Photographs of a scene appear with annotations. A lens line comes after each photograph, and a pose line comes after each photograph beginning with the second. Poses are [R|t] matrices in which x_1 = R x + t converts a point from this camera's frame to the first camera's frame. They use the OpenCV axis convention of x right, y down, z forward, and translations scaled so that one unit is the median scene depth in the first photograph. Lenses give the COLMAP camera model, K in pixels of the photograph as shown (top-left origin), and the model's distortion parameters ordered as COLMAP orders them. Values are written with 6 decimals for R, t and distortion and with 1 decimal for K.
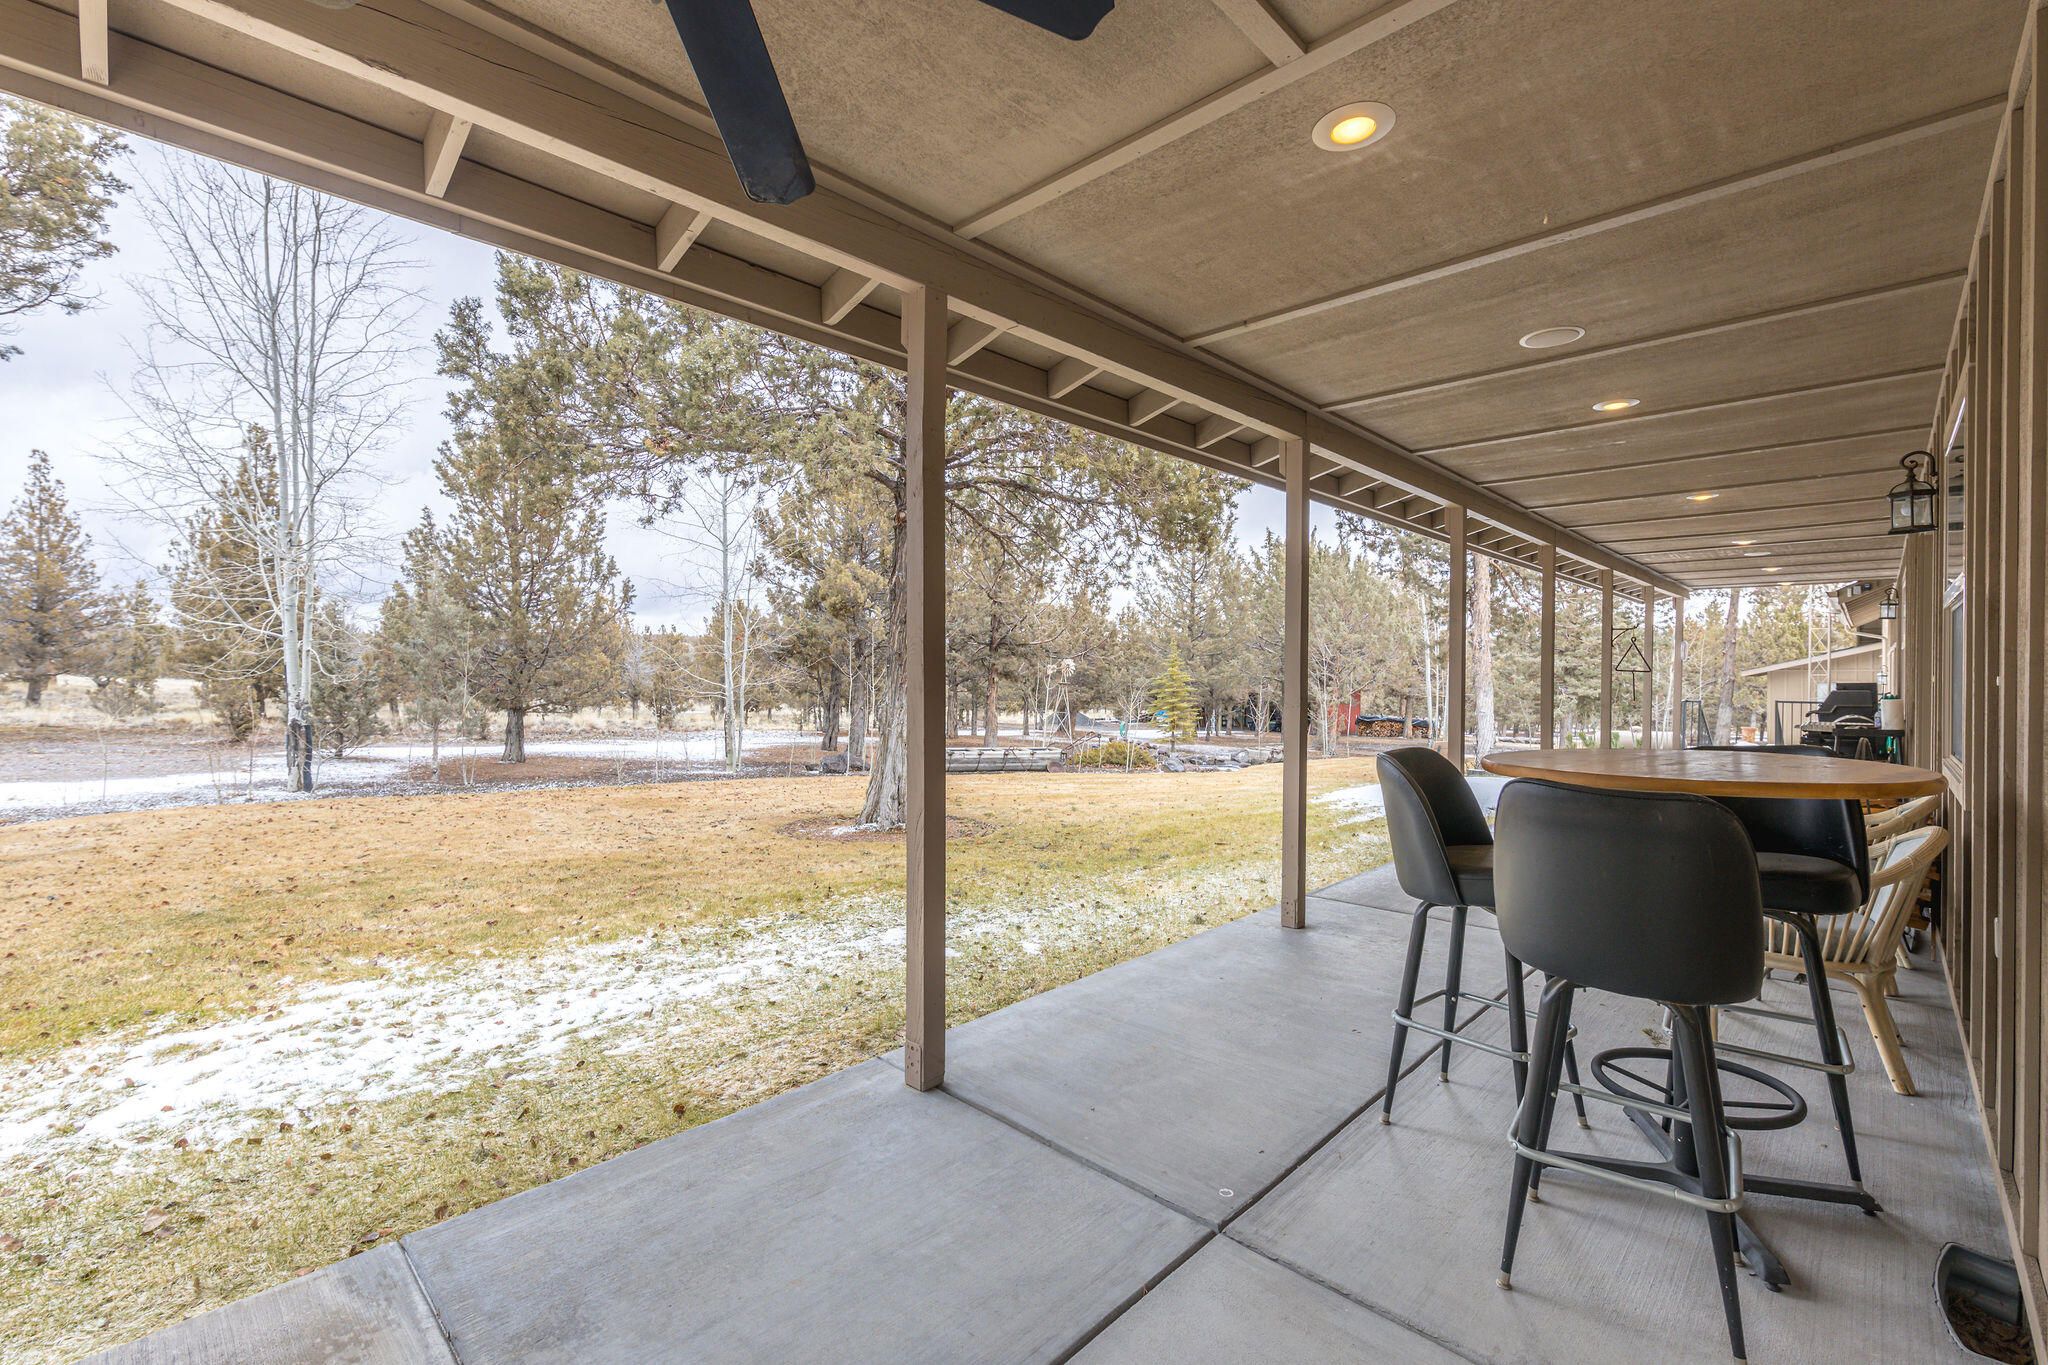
lens RADIAL K [[881.2, 0, 1027.1], [0, 881.2, 676.6], [0, 0, 1]] dist [0.000056, 0.000027]
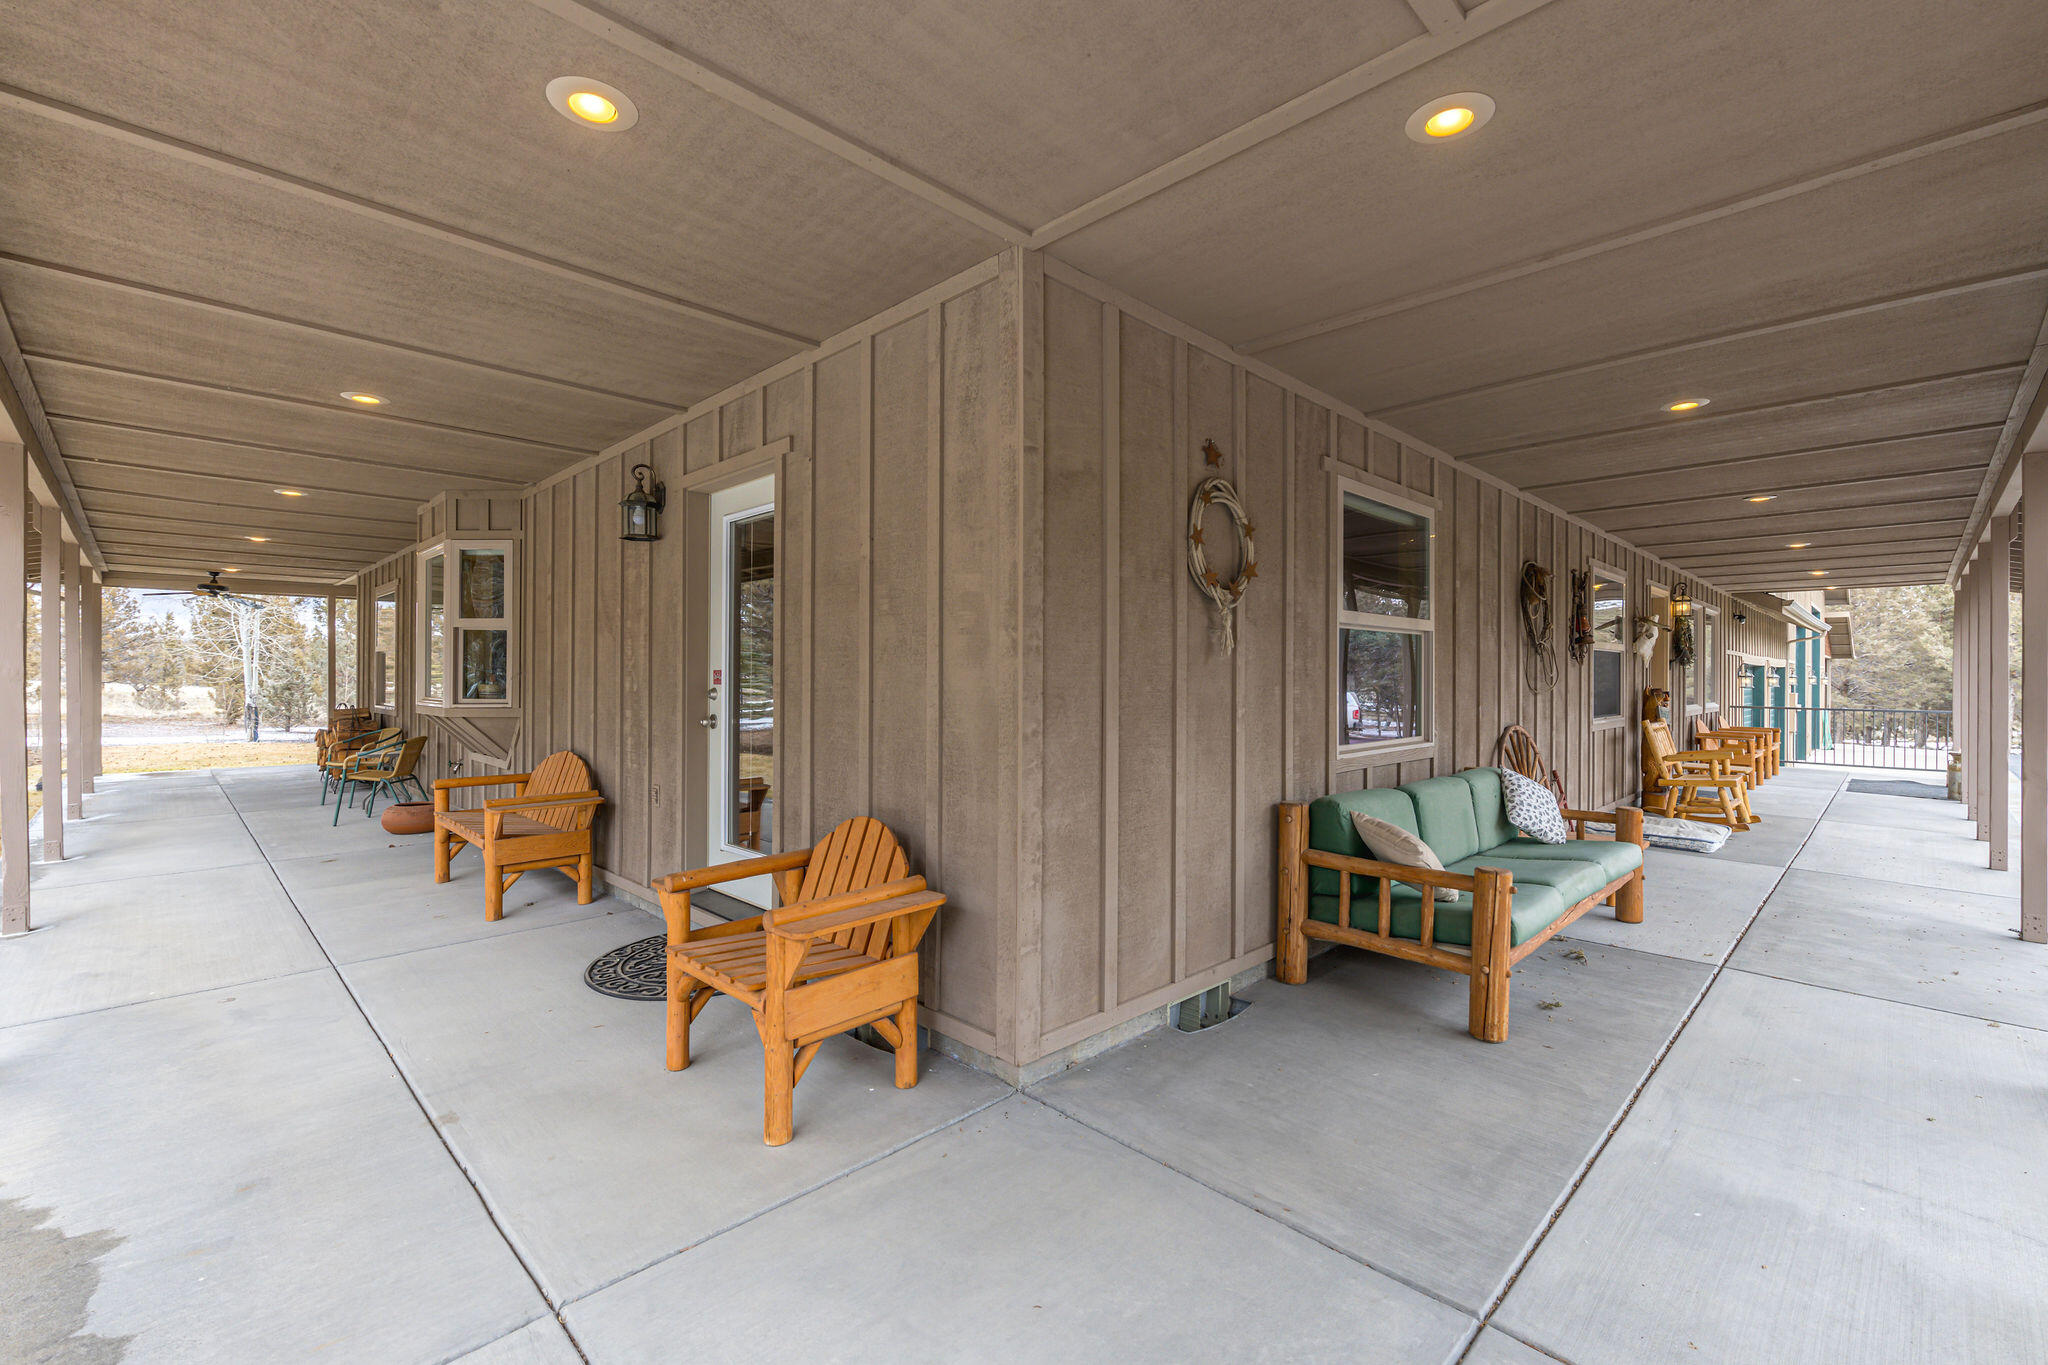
lens RADIAL K [[881.2, 0, 1020.8], [0, 881.2, 681.8], [0, 0, 1]] dist [0.000056, 0.000027]
pose [[0.999824, 0.000423, -0.018772, 0.342916], [-0.000548, 0.999978, -0.006679, 0.005435], [0.018769, 0.006688, 0.999801, -0.344332]]
